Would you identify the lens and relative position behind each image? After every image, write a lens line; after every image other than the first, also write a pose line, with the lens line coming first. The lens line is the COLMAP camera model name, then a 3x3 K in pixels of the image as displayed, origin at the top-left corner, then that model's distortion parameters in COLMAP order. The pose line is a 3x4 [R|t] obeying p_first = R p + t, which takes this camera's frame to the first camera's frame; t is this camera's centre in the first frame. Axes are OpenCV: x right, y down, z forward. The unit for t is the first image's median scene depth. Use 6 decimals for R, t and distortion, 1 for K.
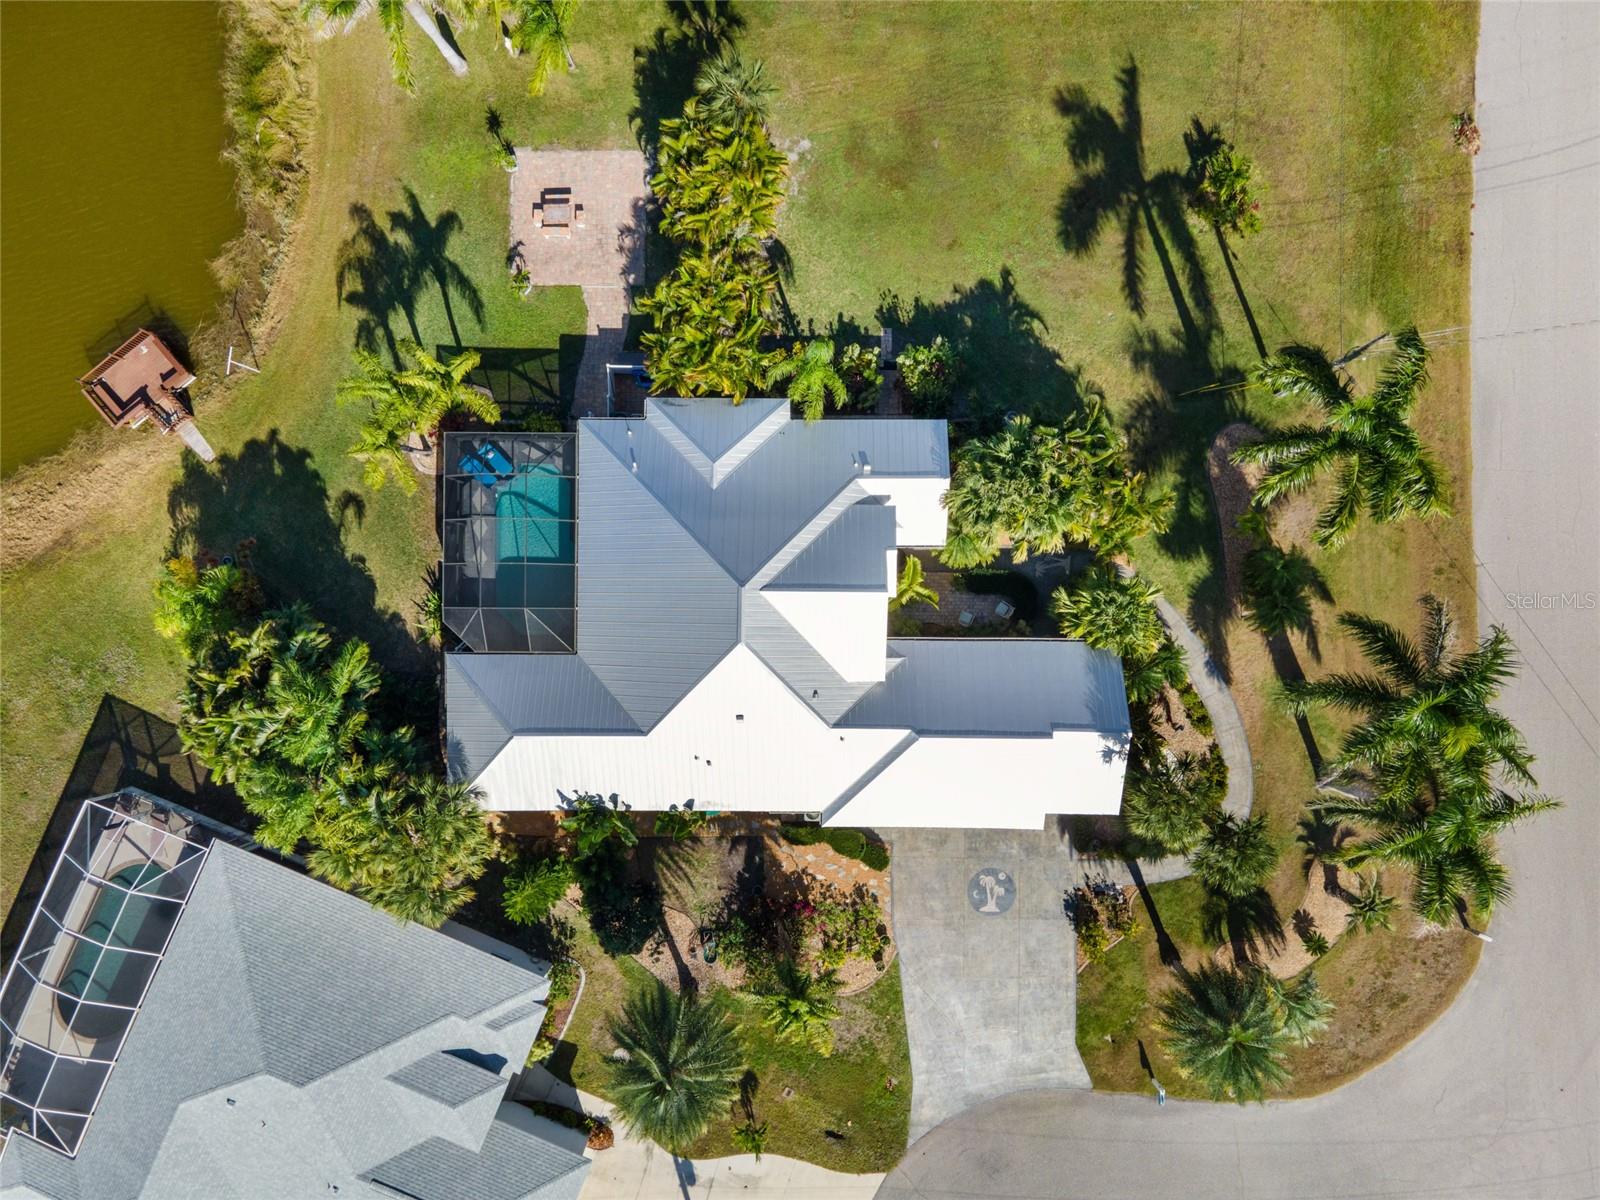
lens RADIAL K [[1168.4, 0, 791.7], [0, 1168.4, 595.6], [0, 0, 1]] dist [0.013522, 0.015285]
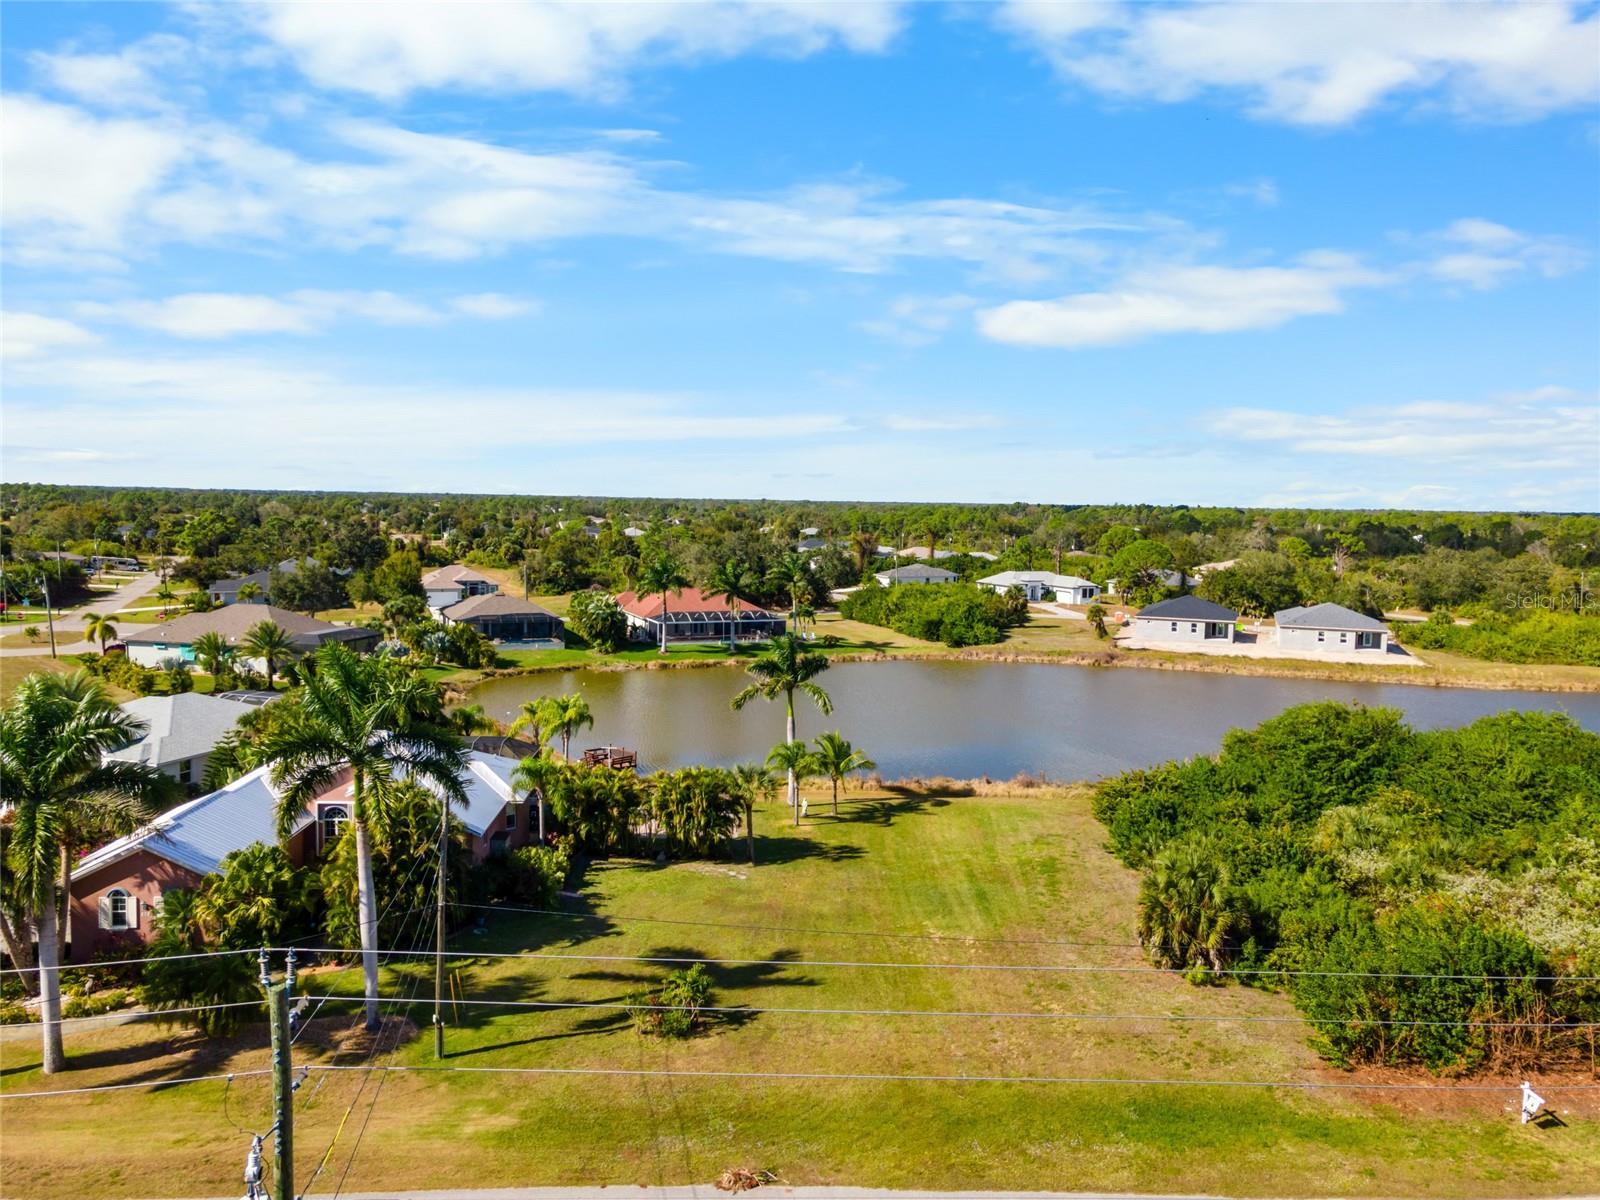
lens RADIAL K [[1176.1, 0, 800.0], [0, 1176.1, 600.0], [0, 0, 1]] dist [0.025661, 0.027545]
pose [[0.053980, 0.108541, -0.992625, 1.252208], [-0.997973, -0.027691, -0.057299, -0.376226], [-0.033706, 0.993706, 0.106826, 0.589514]]
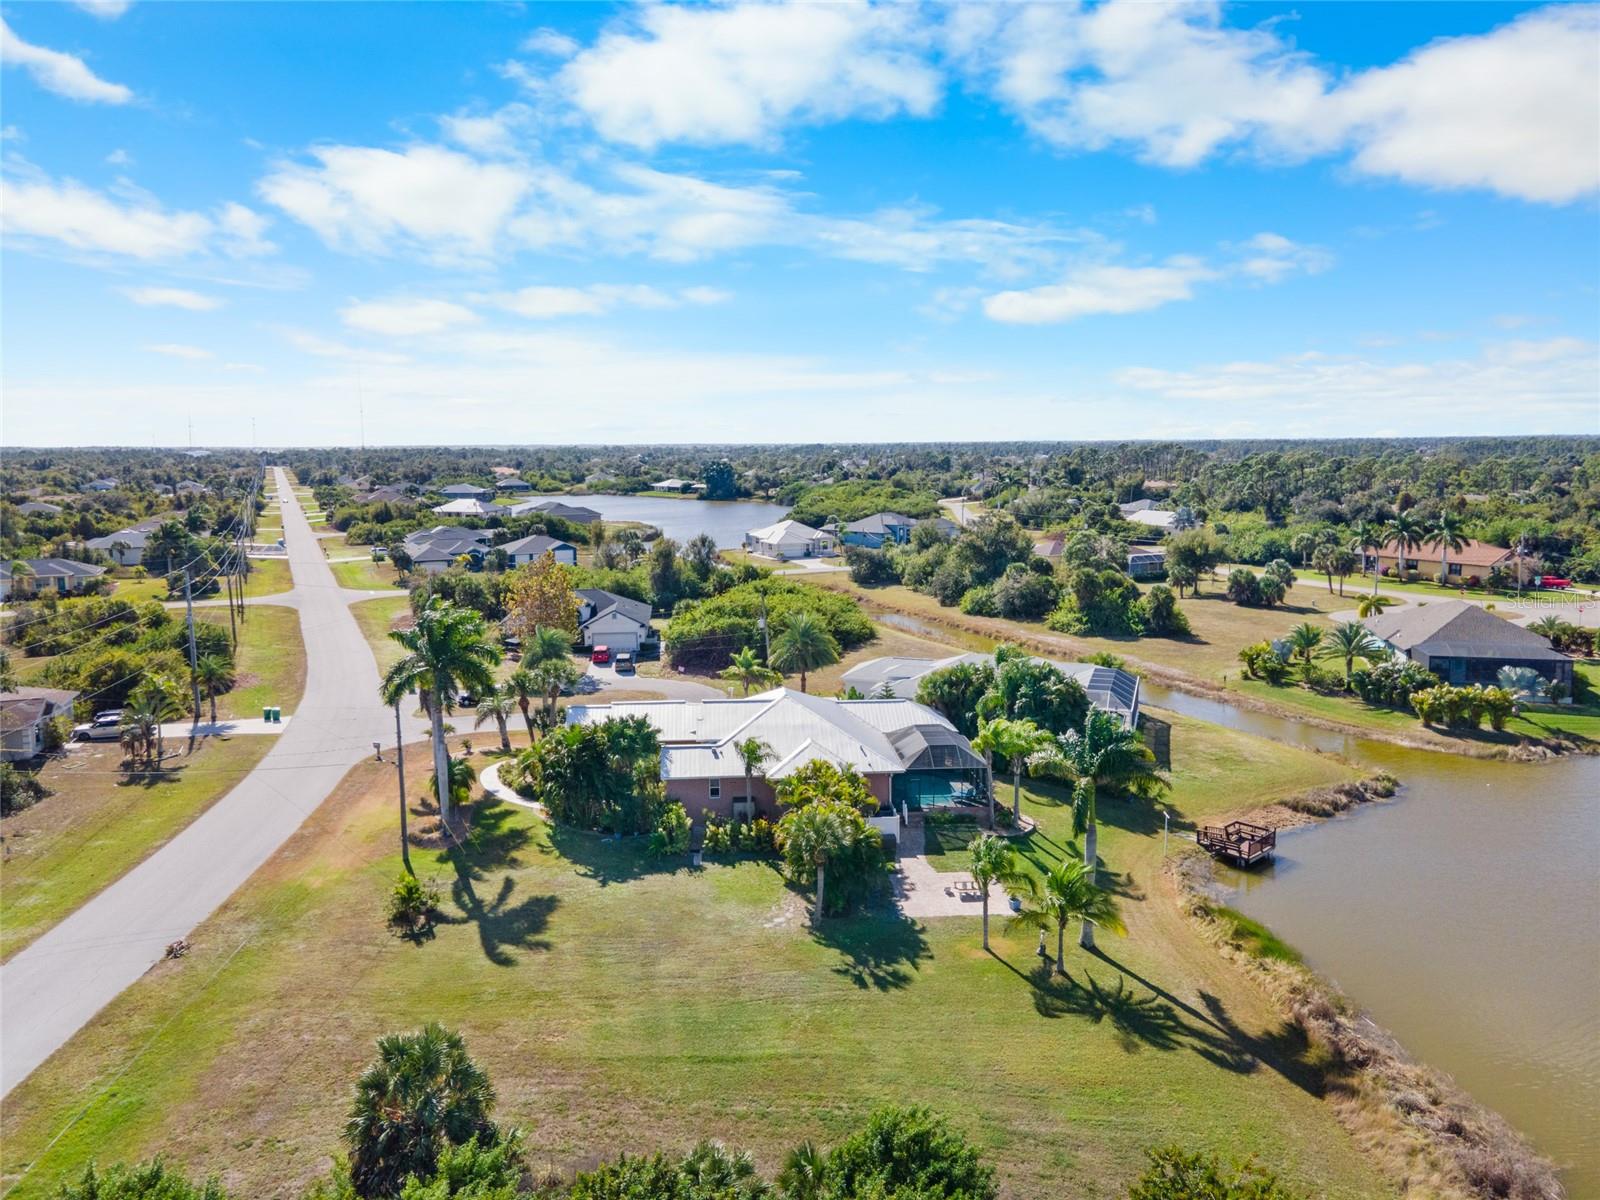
lens RADIAL K [[1168.4, 0, 791.7], [0, 1168.4, 595.6], [0, 0, 1]] dist [0.013522, 0.015285]
pose [[-0.996888, 0.038854, -0.068585, 0.055984], [-0.073485, -0.143256, 0.986954, -1.507479], [0.028522, 0.988923, 0.145665, 0.531192]]
